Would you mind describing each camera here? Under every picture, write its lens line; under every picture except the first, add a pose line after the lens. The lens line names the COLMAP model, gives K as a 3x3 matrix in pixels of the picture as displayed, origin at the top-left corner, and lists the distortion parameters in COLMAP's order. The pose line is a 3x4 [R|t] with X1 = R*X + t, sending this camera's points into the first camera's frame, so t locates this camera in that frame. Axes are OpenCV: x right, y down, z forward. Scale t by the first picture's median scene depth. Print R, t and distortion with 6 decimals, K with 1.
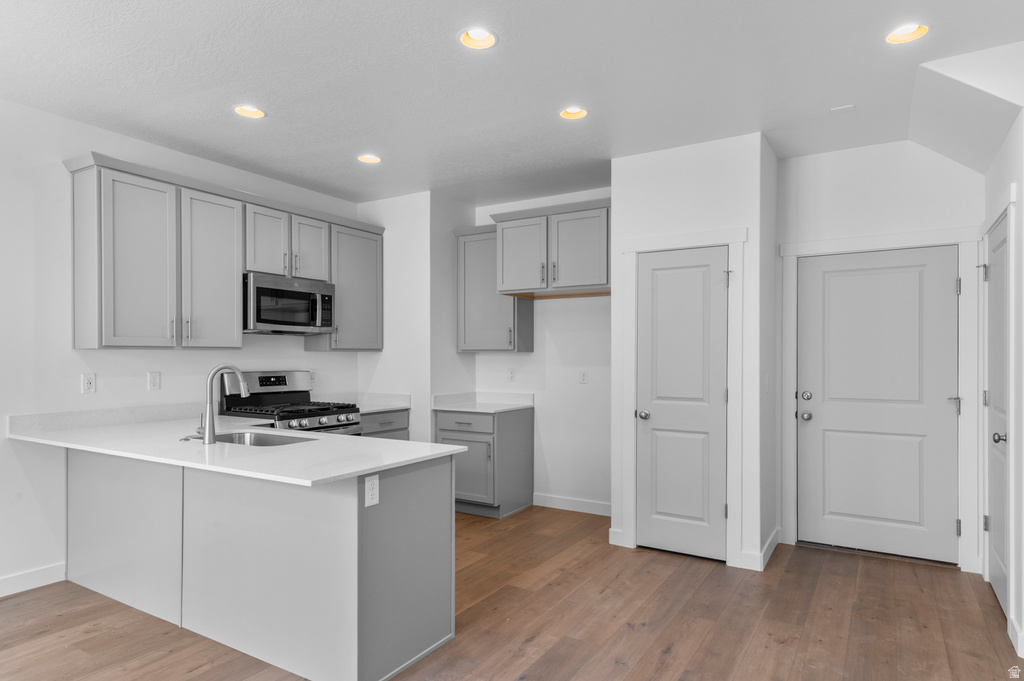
lens RADIAL K [[600.9, 0, 515.6], [0, 600.9, 356.3], [0, 0, 1]] dist [0.023977, -0.006565]
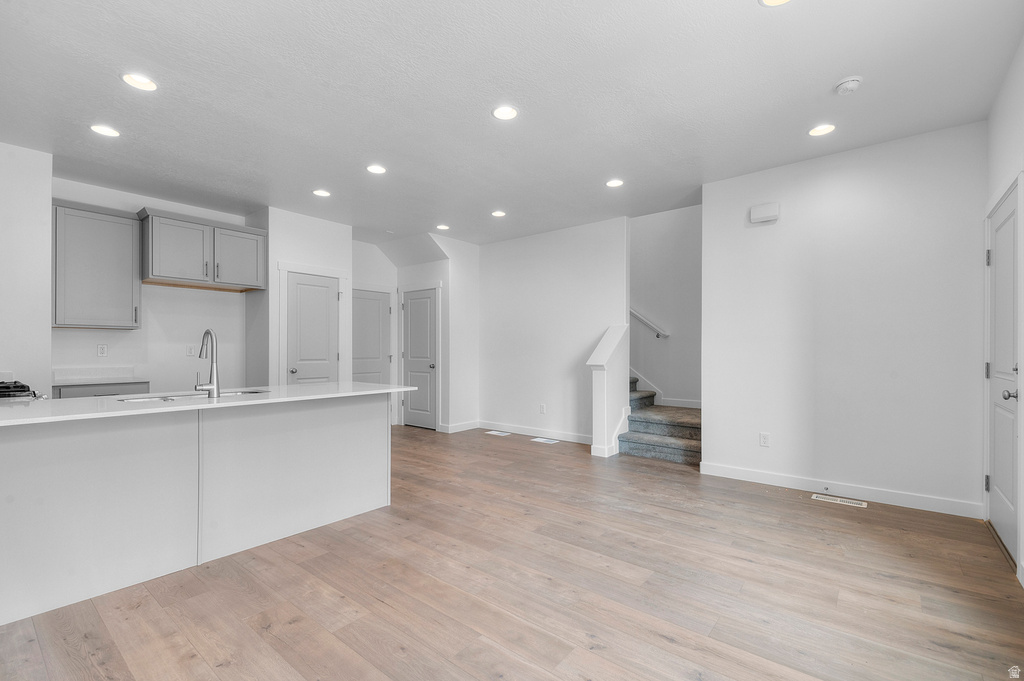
lens RADIAL K [[446.6, 0, 516.2], [0, 446.6, 346.0], [0, 0, 1]] dist [-0.000039, -0.000540]
pose [[0.135169, 0.006376, 0.990802, -0.977255], [-0.001742, 0.999979, -0.006197, 0.038828], [-0.990821, -0.000889, 0.135177, 0.241748]]
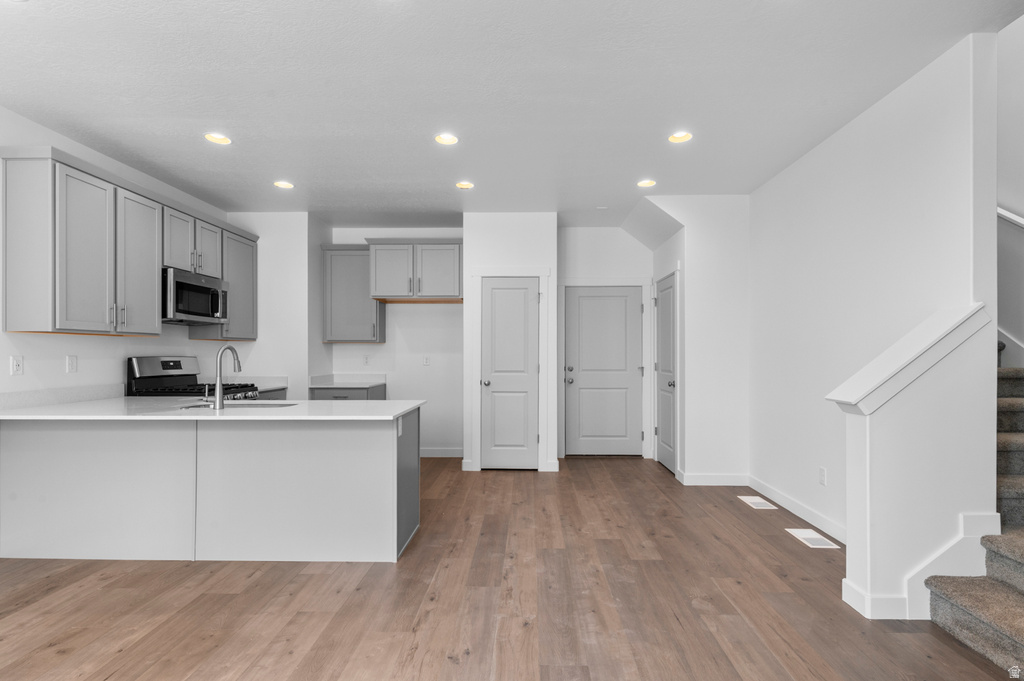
lens RADIAL K [[499.3, 0, 517.9], [0, 499.3, 350.4], [0, 0, 1]] dist [0.009740, -0.001592]
pose [[0.866554, 0.001919, 0.499079, -0.374602], [0.000987, 0.999984, -0.005558, 0.023431], [-0.499082, 0.005309, 0.866539, -0.150943]]
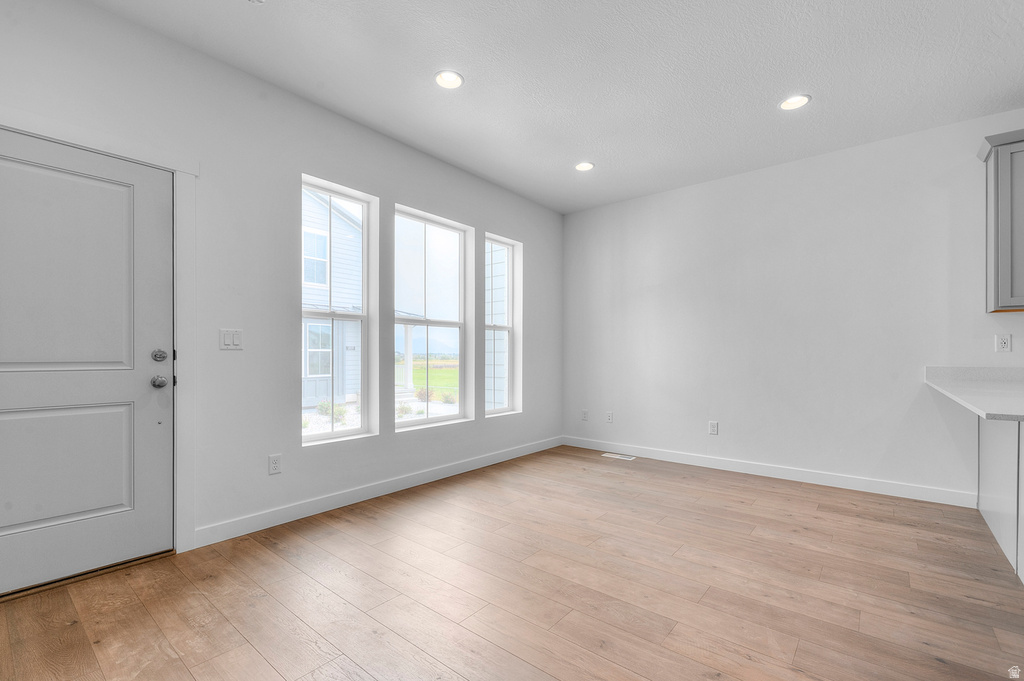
lens RADIAL K [[446.6, 0, 513.4], [0, 446.6, 356.0], [0, 0, 1]] dist [-0.000039, -0.000540]
pose [[-0.143295, -0.001505, -0.989679, 0.225744], [0.000310, 0.999999, -0.001566, 0.065872], [0.989680, -0.000532, -0.143294, 0.214498]]
